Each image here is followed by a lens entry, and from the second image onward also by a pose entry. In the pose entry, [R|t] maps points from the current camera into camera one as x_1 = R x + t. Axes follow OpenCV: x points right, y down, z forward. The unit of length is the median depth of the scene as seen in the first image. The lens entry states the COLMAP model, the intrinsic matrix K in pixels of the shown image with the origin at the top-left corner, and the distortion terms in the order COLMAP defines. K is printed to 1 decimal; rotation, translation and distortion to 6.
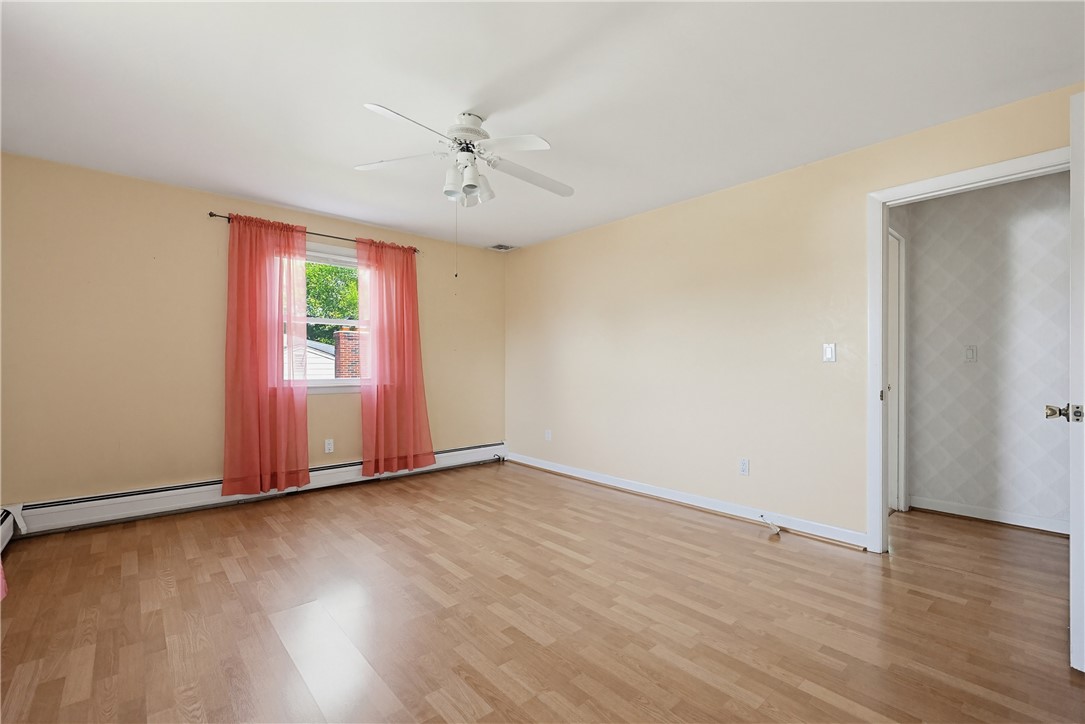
lens RADIAL K [[457.1, 0, 548.5], [0, 457.1, 371.1], [0, 0, 1]] dist [-0.000277, 0.000156]
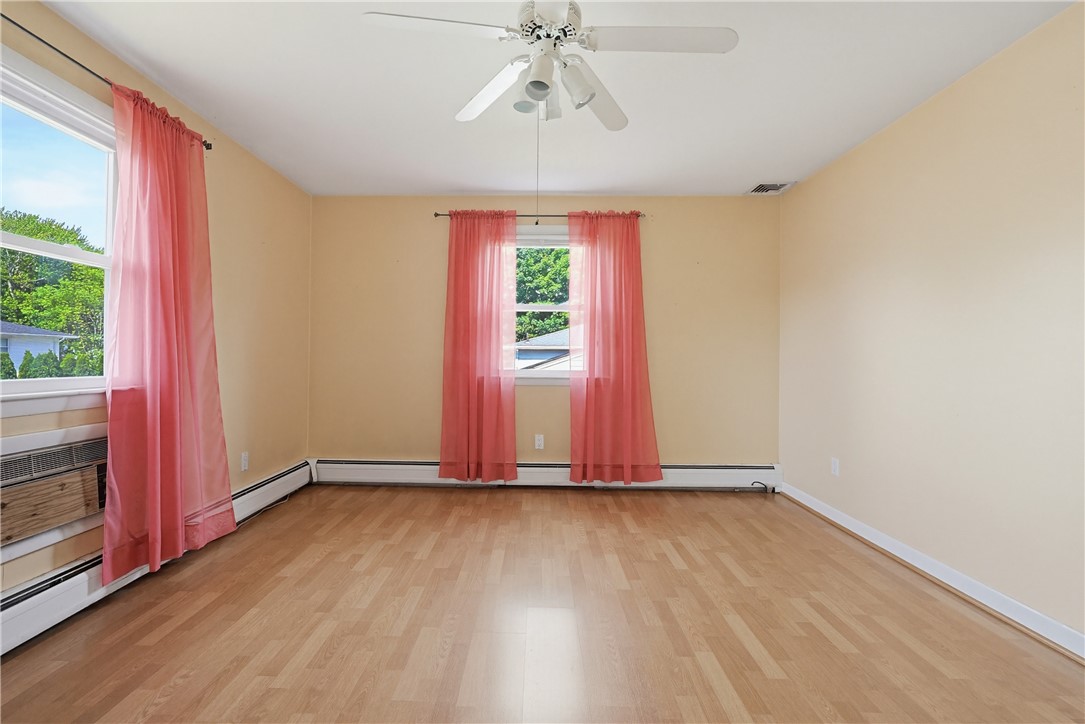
lens RADIAL K [[480.7, 0, 537.2], [0, 480.7, 359.1], [0, 0, 1]] dist [0.000124, 0.000033]
pose [[0.734377, 0.008518, -0.678688, 0.193196], [-0.014469, 0.999890, -0.003107, -0.001273], [0.678587, 0.012102, 0.734420, 0.300680]]
